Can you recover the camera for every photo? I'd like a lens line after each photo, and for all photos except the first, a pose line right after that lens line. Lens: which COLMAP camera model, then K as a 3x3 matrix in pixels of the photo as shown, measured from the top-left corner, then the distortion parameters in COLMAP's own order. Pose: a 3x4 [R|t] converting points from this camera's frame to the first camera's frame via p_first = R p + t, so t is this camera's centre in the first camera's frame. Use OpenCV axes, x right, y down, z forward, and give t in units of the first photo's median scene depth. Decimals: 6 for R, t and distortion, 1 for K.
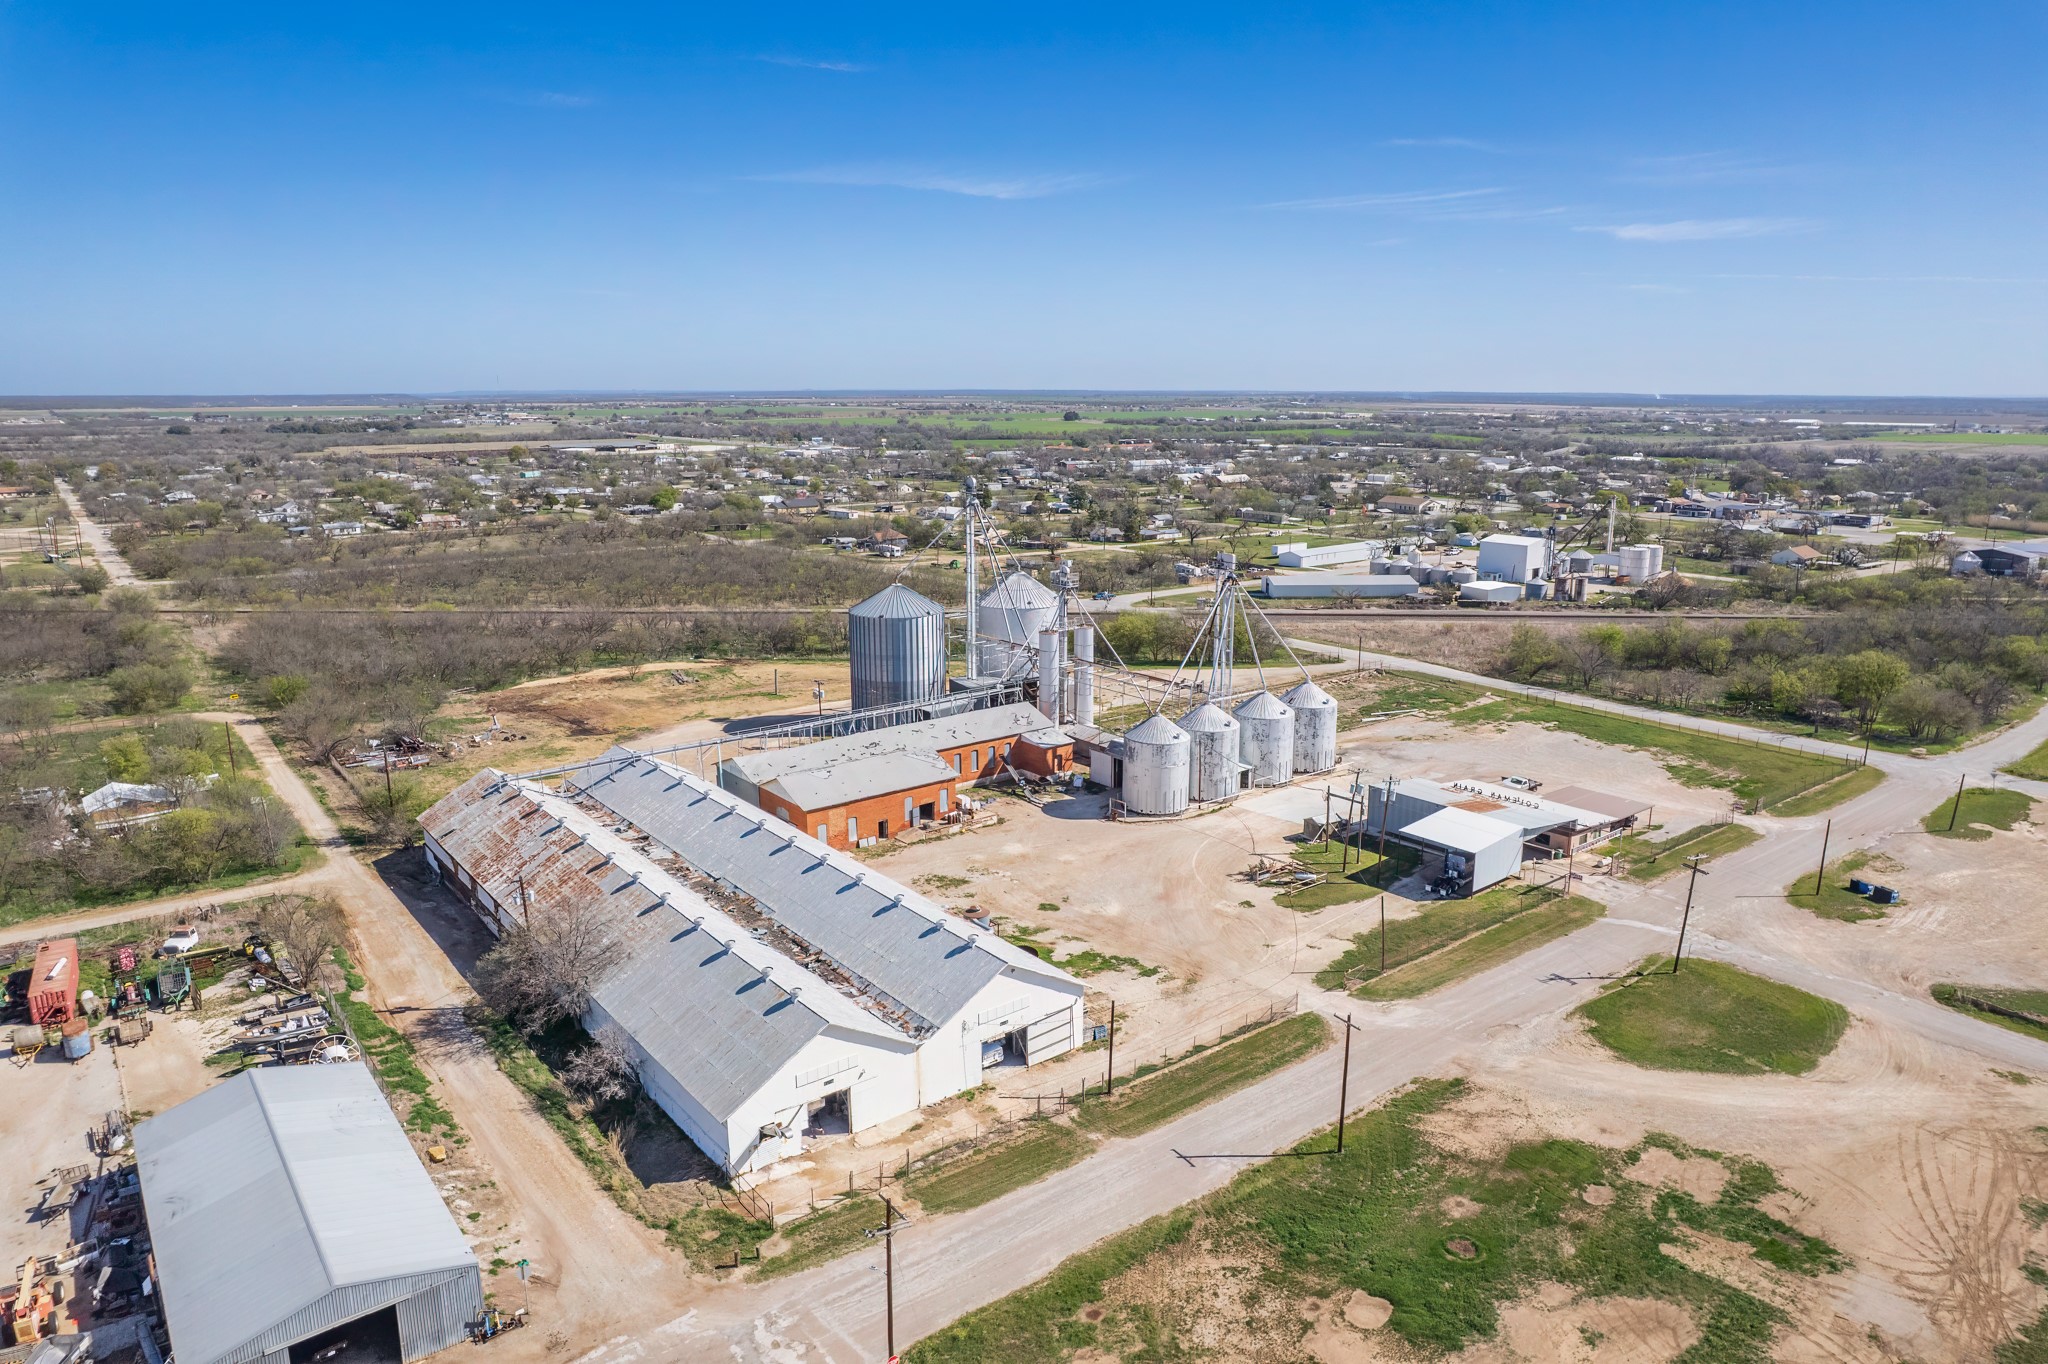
lens RADIAL K [[1309.2, 0, 1031.2], [0, 1309.2, 689.6], [0, 0, 1]] dist [-0.067035, 0.050081]
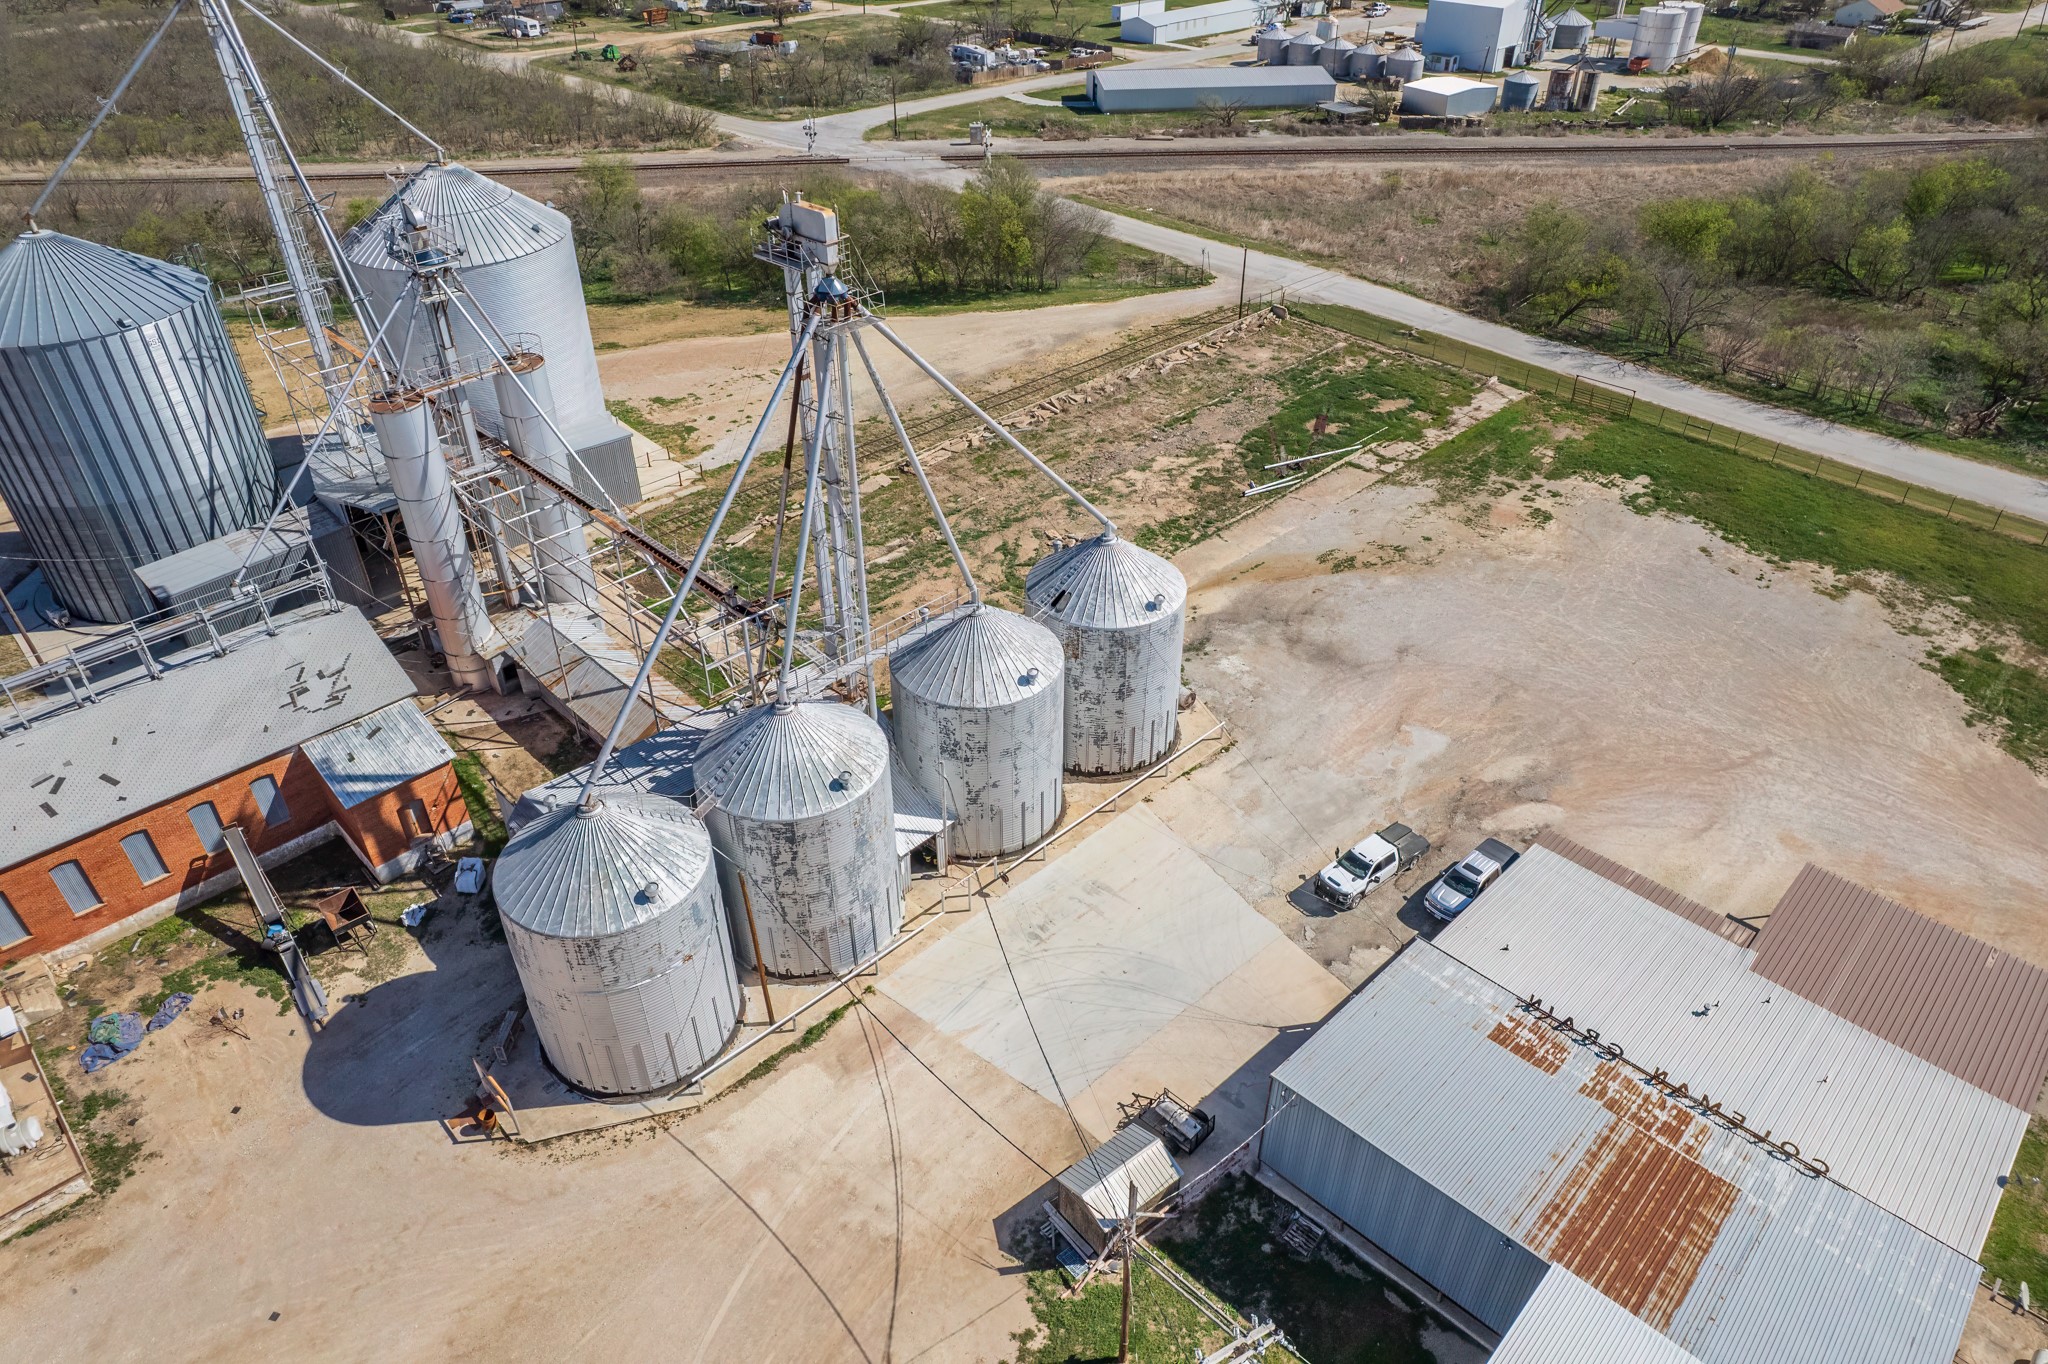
lens RADIAL K [[1309.2, 0, 1031.6], [0, 1309.2, 689.8], [0, 0, 1]] dist [-0.067035, 0.050081]
pose [[0.994227, -0.062360, 0.087310, 0.143123], [0.023700, 0.921296, 0.388139, -0.098987], [-0.104642, -0.383829, 0.917456, 0.596336]]
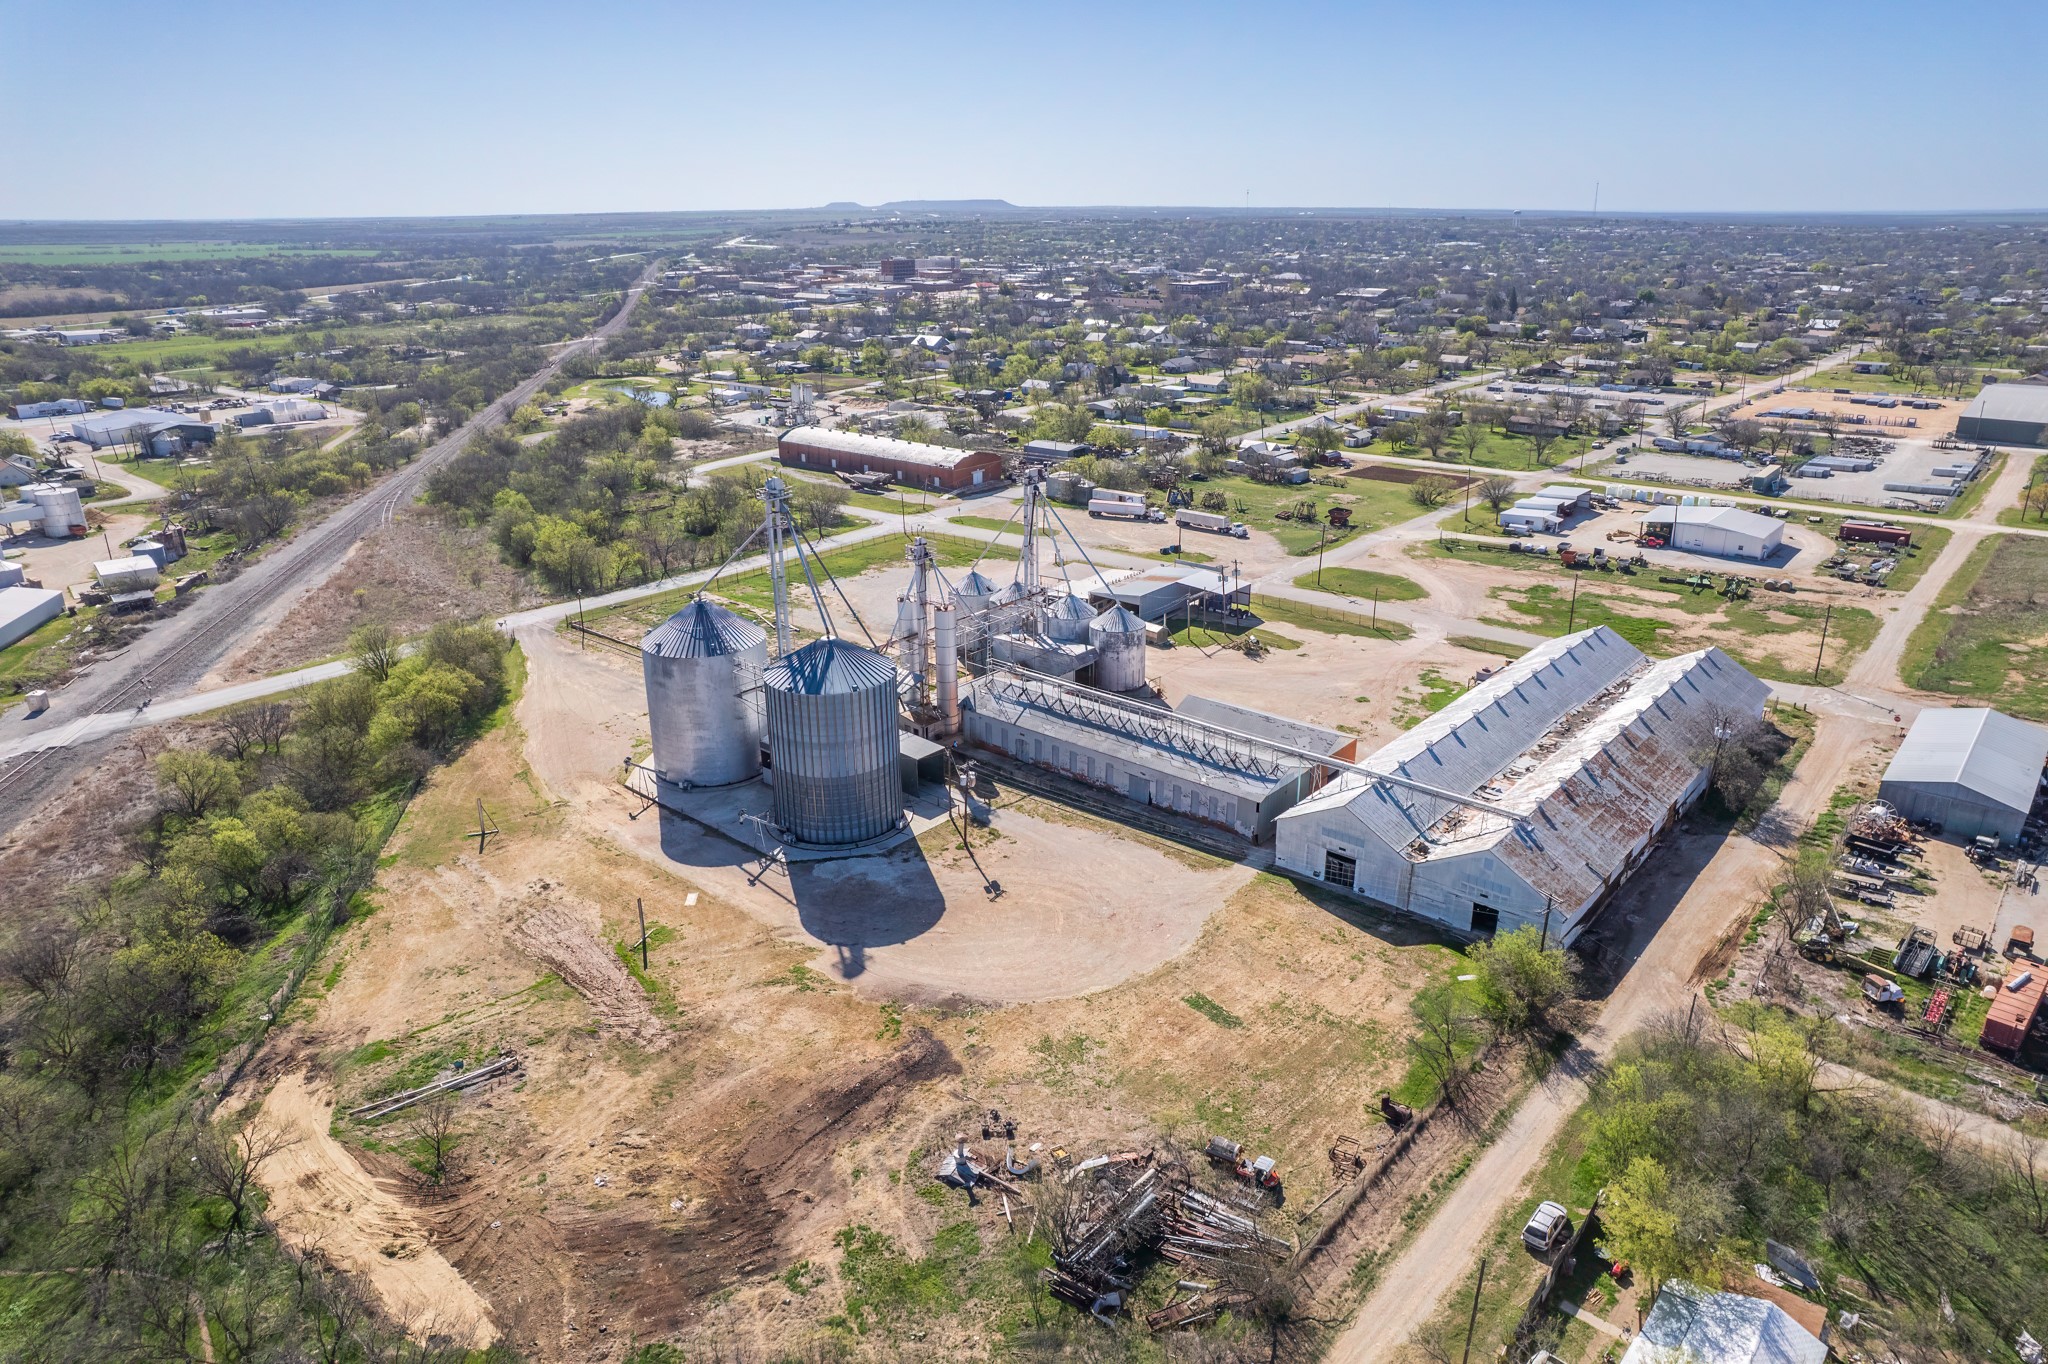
lens RADIAL K [[1309.2, 0, 1031.2], [0, 1309.2, 684.4], [0, 0, 1]] dist [-0.067035, 0.050081]
pose [[-0.185991, -0.341047, 0.921463, -0.818416], [0.229130, 0.896915, 0.378209, -0.312586], [-0.955462, 0.281479, -0.088674, 0.987390]]
